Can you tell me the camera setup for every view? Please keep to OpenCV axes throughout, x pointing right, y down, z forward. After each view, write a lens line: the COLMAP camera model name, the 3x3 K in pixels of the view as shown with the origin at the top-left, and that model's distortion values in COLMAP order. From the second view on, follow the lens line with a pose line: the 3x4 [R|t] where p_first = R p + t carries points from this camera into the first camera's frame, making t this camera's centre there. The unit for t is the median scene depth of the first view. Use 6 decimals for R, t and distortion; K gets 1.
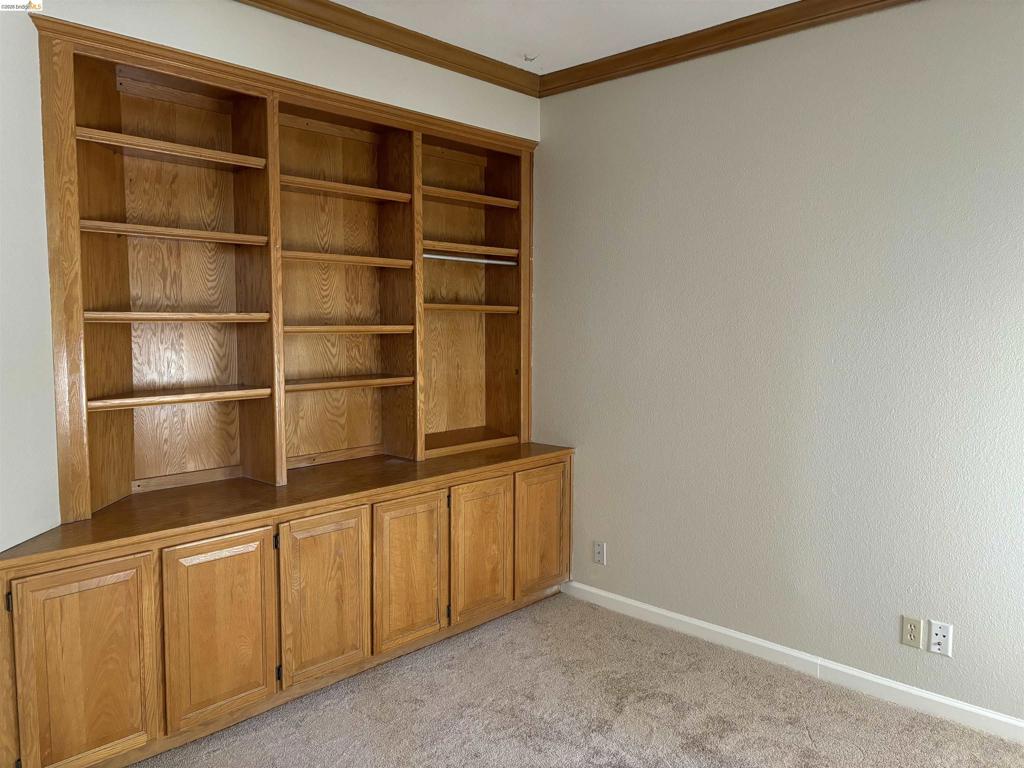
lens RADIAL K [[766.9, 0, 514.2], [0, 766.9, 383.2], [0, 0, 1]] dist [-0.006852, 0.003445]
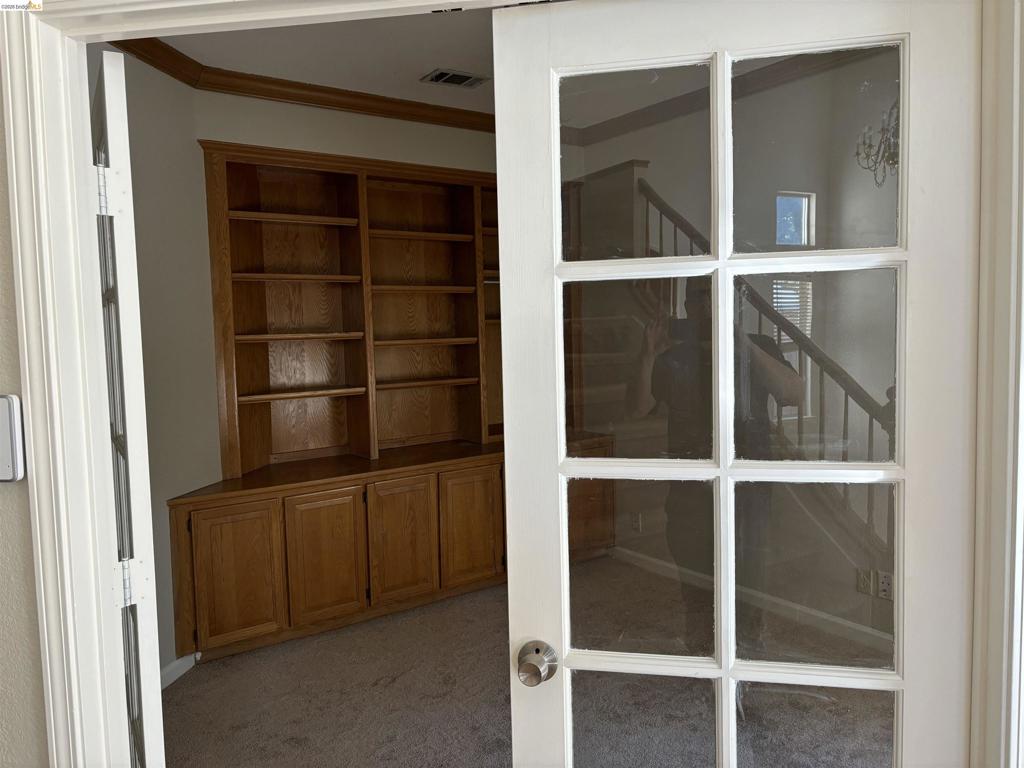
lens RADIAL K [[766.9, 0, 510.2], [0, 766.9, 383.7], [0, 0, 1]] dist [-0.006852, 0.003445]
pose [[0.979220, -0.015649, -0.202197, 0.213698], [0.014305, 0.999865, -0.008108, 0.015418], [0.202297, 0.005047, 0.979311, -0.282843]]
